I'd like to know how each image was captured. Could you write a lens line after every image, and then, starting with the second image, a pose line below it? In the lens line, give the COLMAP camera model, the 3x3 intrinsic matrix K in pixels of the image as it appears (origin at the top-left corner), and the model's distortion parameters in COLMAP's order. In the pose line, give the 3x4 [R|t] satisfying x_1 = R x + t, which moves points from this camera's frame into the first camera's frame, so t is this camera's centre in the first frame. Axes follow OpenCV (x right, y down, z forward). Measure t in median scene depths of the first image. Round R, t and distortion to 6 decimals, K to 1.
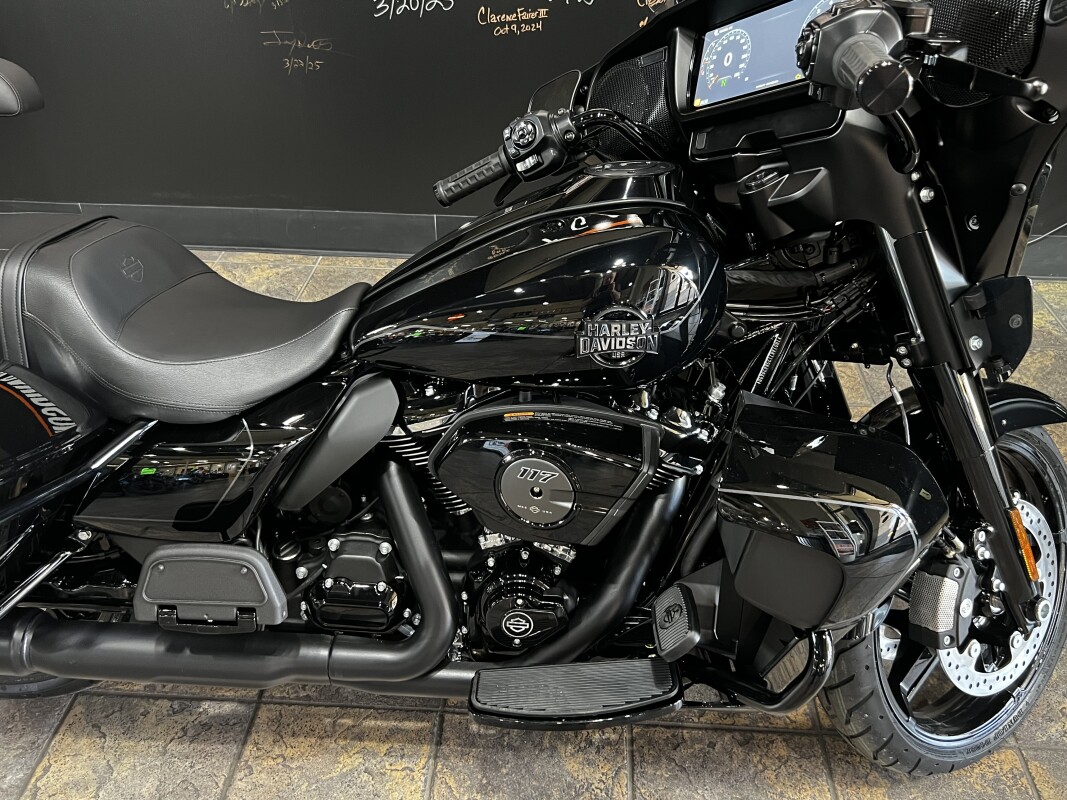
lens RADIAL K [[910.4, 0, 543.0], [0, 910.4, 399.7], [0, 0, 1]] dist [0.002688, -0.005422]
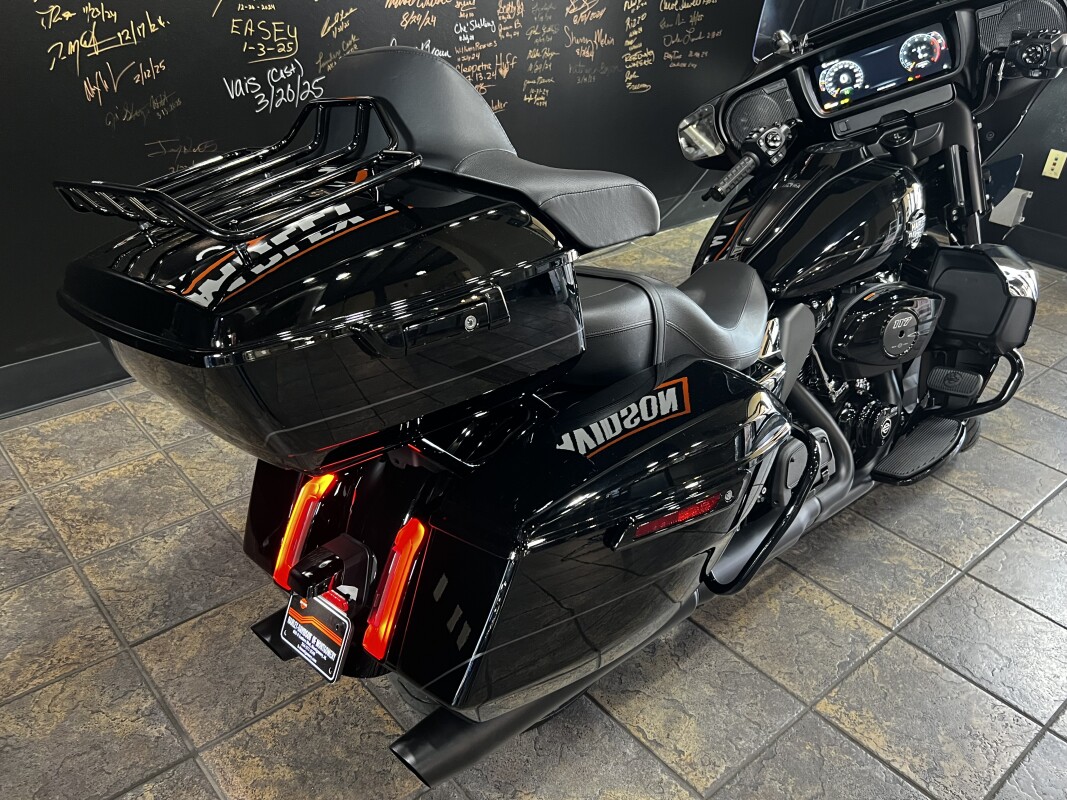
lens RADIAL K [[898.5, 0, 530.2], [0, 898.5, 395.0], [0, 0, 1]] dist [0.016673, -0.016756]
pose [[0.715161, -0.328507, 0.616951, -0.713946], [0.368072, 0.927371, 0.067131, -0.072707], [-0.594195, 0.179073, 0.784133, 0.056445]]
